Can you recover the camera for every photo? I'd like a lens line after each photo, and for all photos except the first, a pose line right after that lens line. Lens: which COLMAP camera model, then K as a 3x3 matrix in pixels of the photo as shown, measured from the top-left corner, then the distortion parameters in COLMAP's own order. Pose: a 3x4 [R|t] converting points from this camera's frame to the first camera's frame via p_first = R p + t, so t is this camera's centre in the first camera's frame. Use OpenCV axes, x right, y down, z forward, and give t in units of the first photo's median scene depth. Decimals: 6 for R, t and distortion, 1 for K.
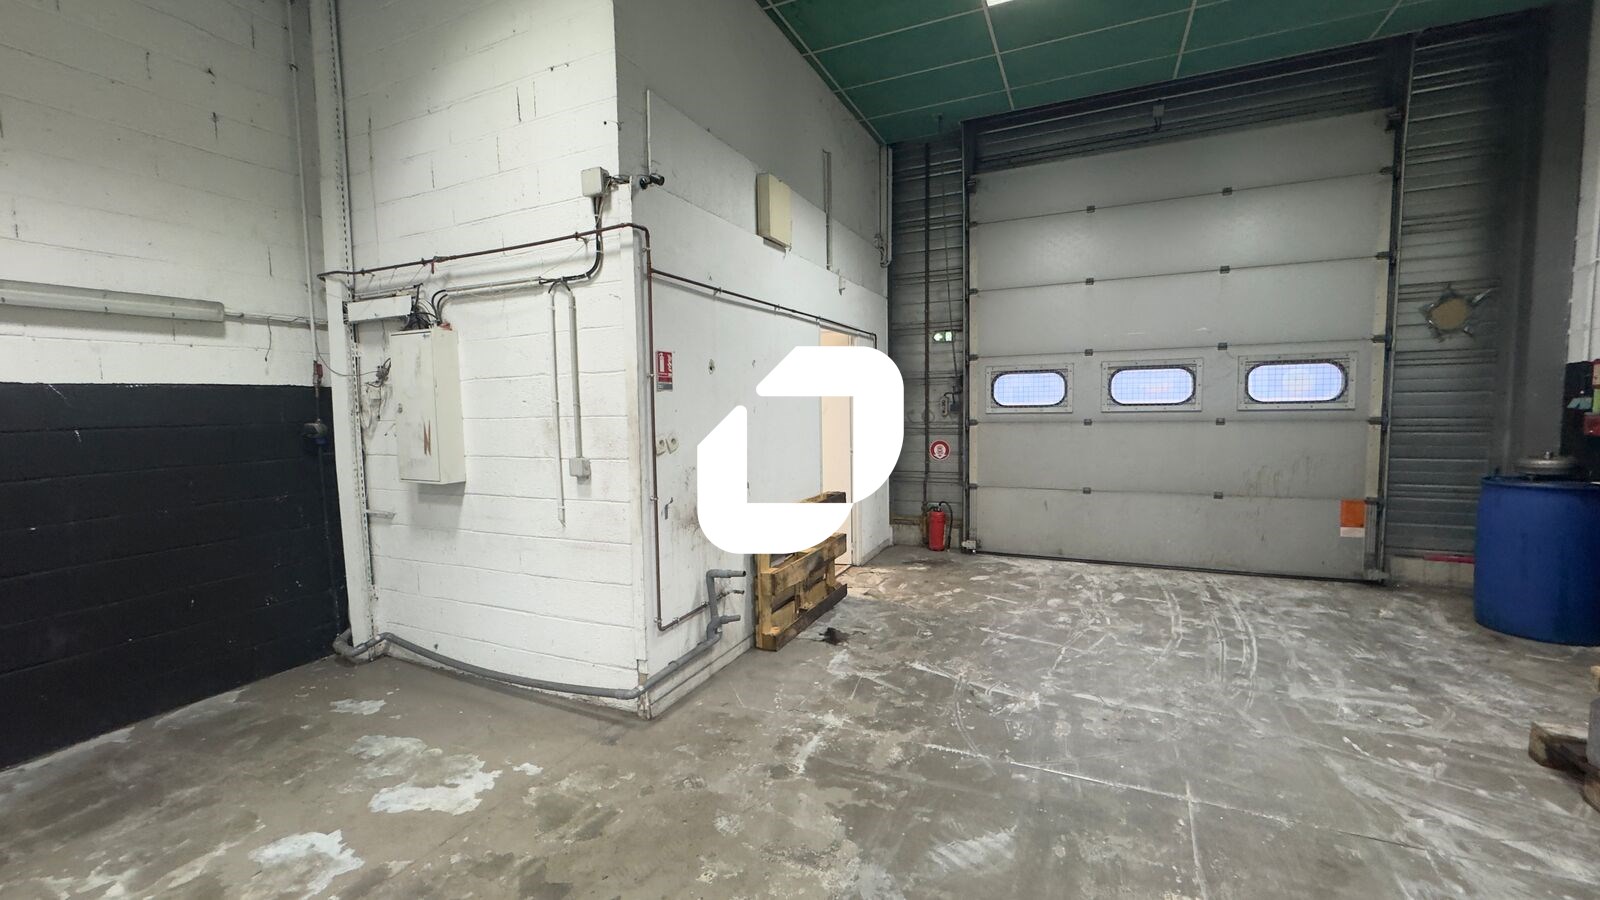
lens RADIAL K [[646.9, 0, 794.1], [0, 646.9, 448.7], [0, 0, 1]] dist [-0.000503, -0.000112]
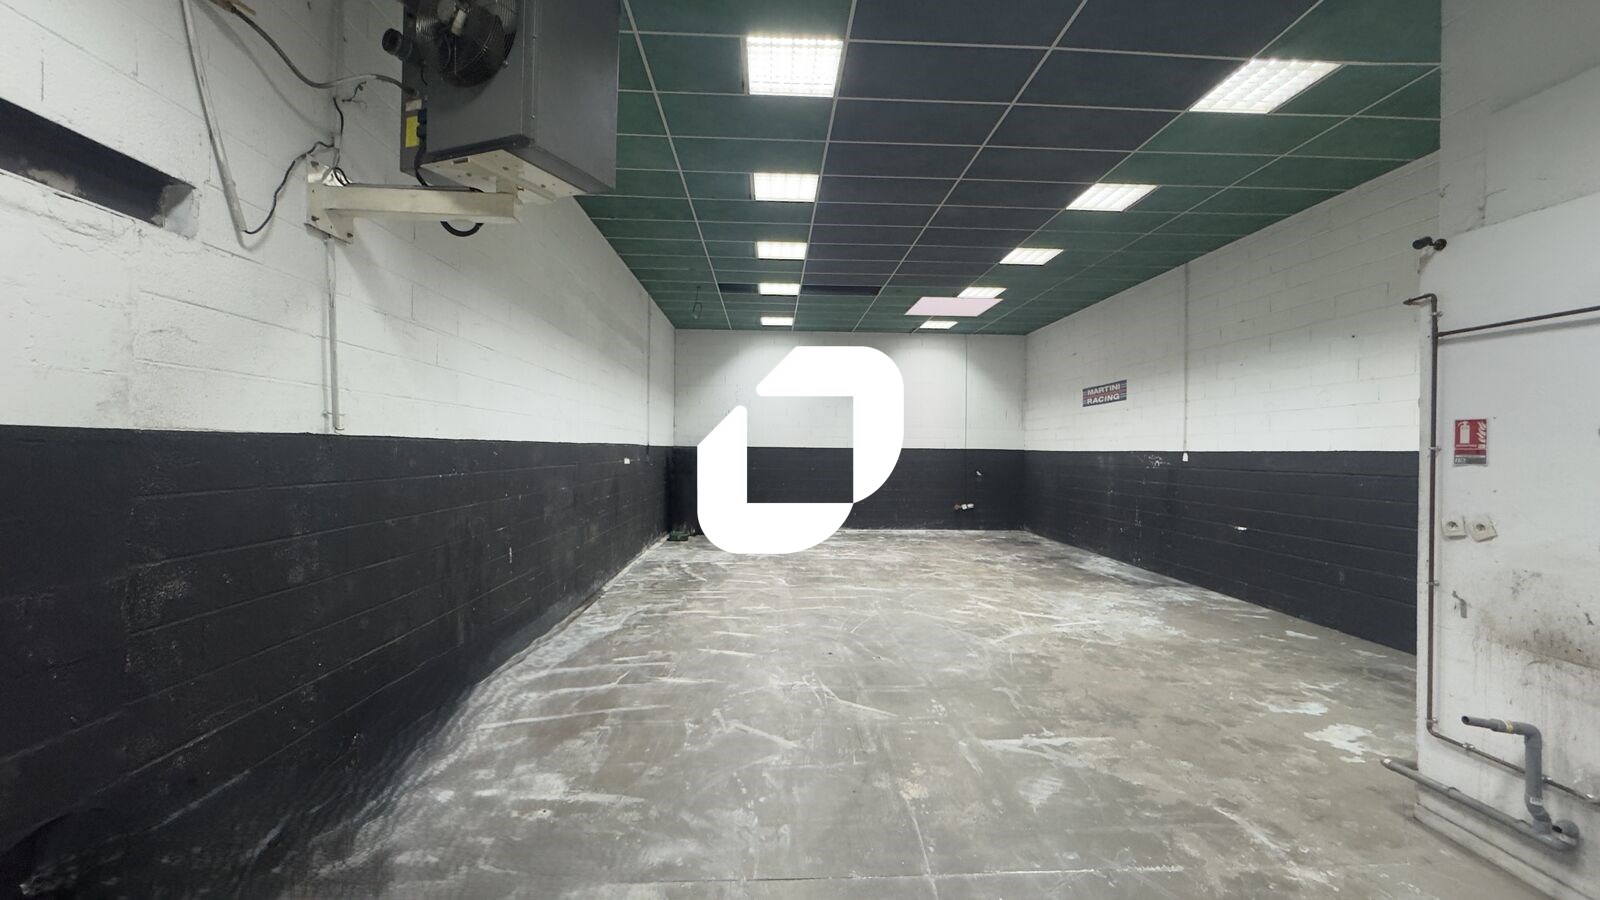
lens RADIAL K [[646.9, 0, 801.2], [0, 646.9, 452.3], [0, 0, 1]] dist [-0.000503, -0.000112]
pose [[-0.887093, 0.010623, -0.461468, 1.147568], [-0.028518, 0.996564, 0.077760, -0.176105], [0.460708, 0.082141, -0.883742, 1.601910]]
